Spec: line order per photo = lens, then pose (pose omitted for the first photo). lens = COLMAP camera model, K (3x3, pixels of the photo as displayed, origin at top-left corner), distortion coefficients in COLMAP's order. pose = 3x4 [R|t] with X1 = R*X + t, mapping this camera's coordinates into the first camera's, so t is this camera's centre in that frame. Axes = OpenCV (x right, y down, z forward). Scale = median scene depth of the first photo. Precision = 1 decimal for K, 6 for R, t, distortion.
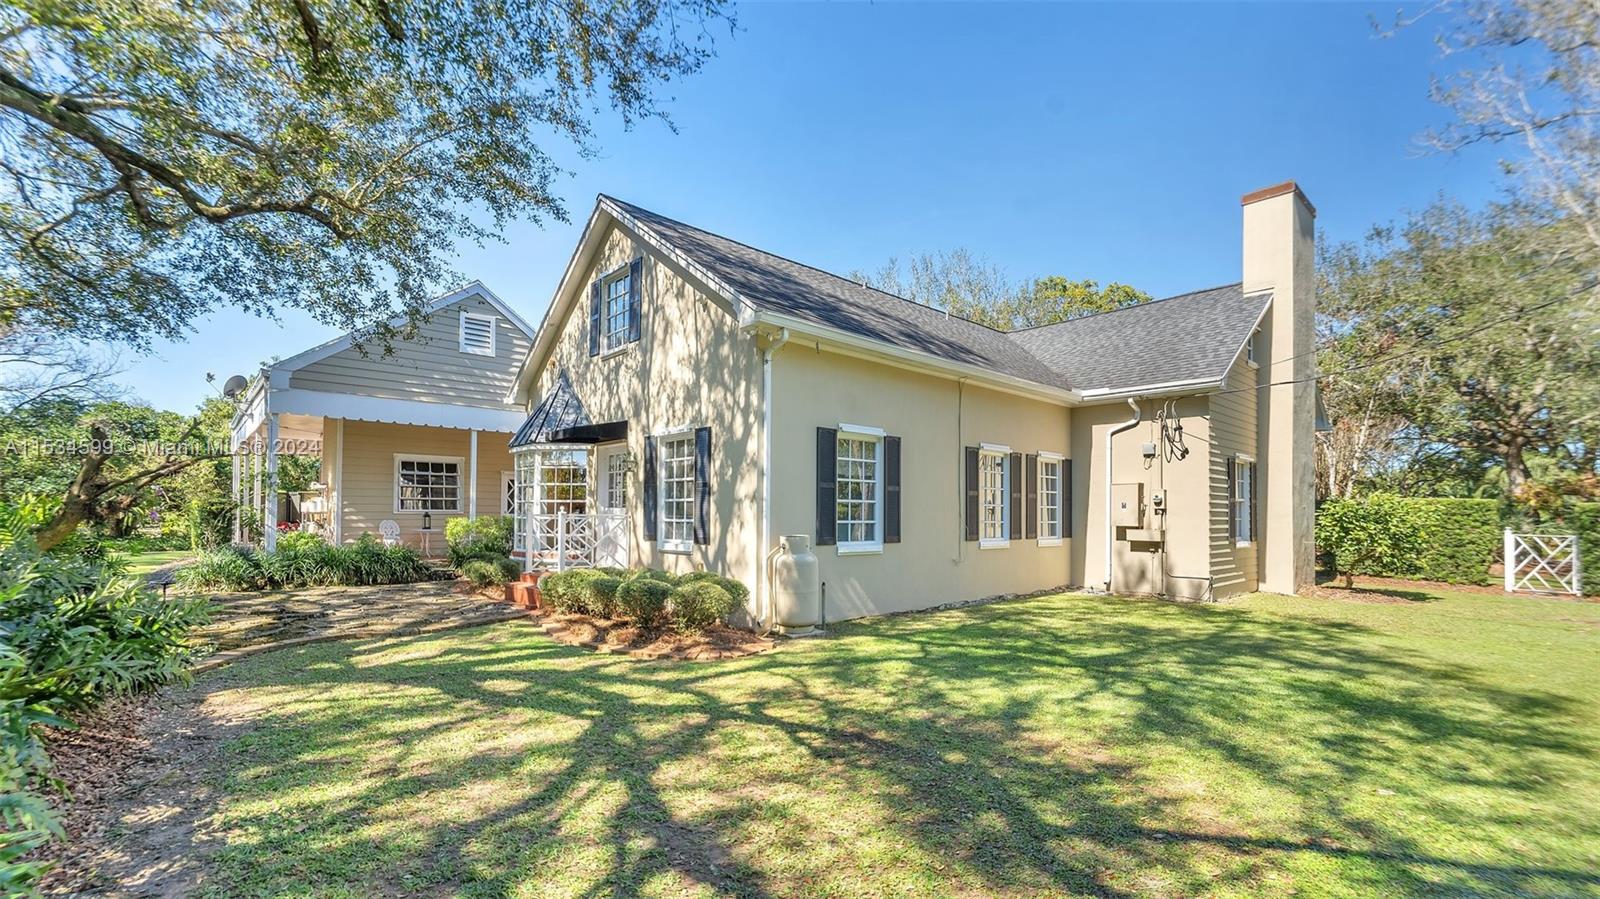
lens RADIAL K [[675.4, 0, 800.0], [0, 675.4, 449.5], [0, 0, 1]] dist [-0.001379, -0.000325]
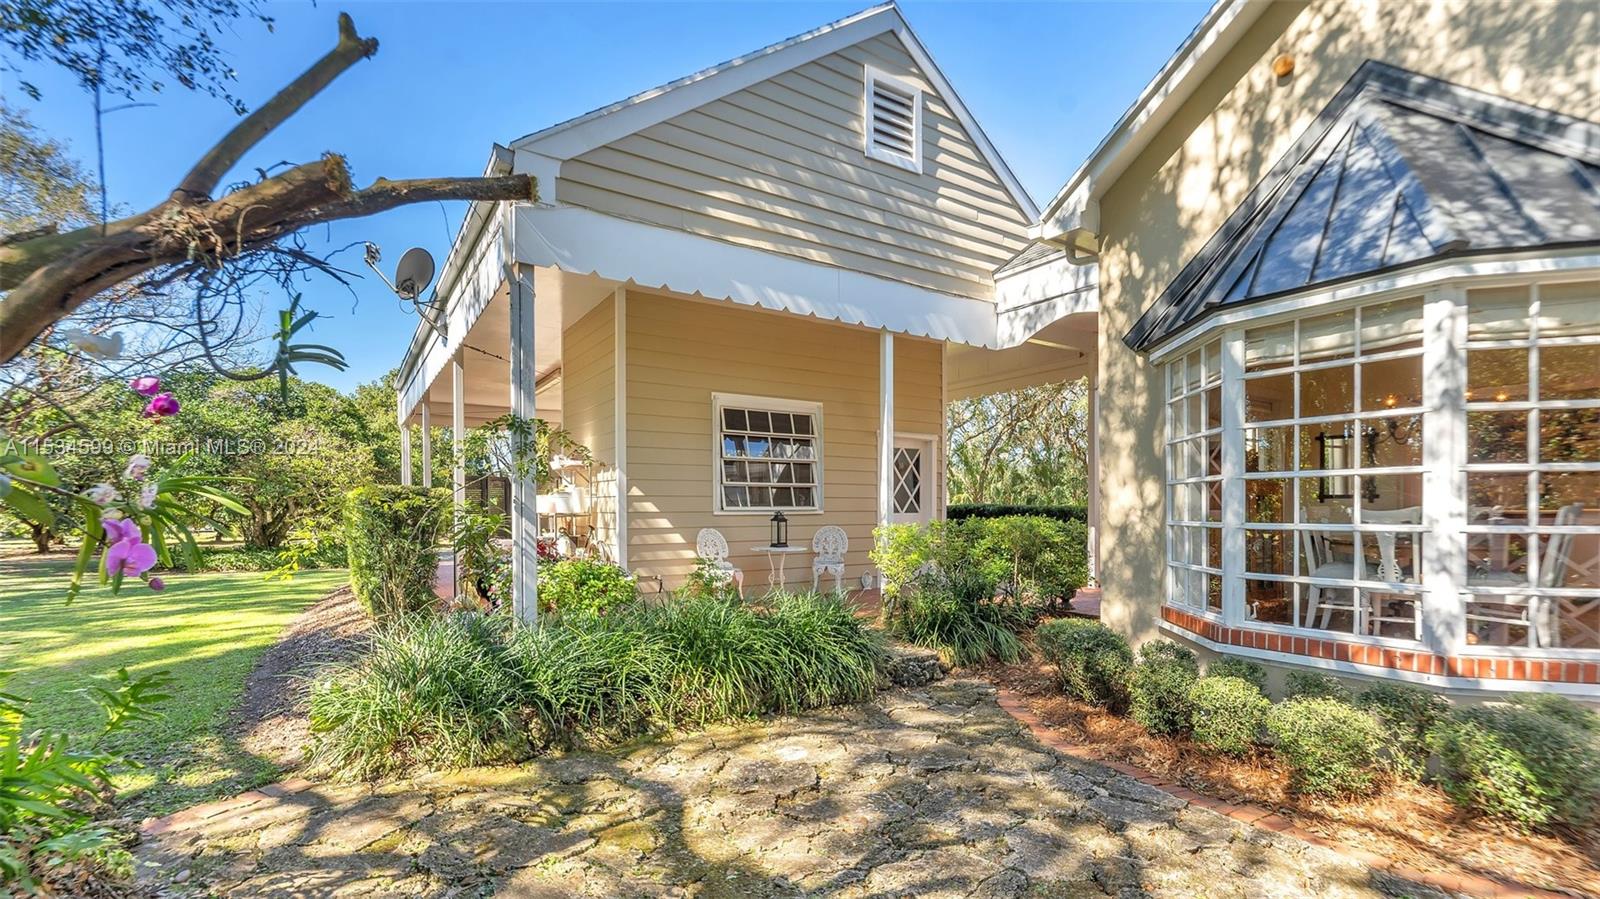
lens RADIAL K [[691.8, 0, 800.0], [0, 691.8, 449.5], [0, 0, 1]] dist [0.001736, 0.000153]
pose [[0.987982, -0.021581, -0.153058, -0.464841], [0.022657, 0.999729, 0.005286, 0.046352], [0.152902, -0.008690, 0.988203, 0.516376]]
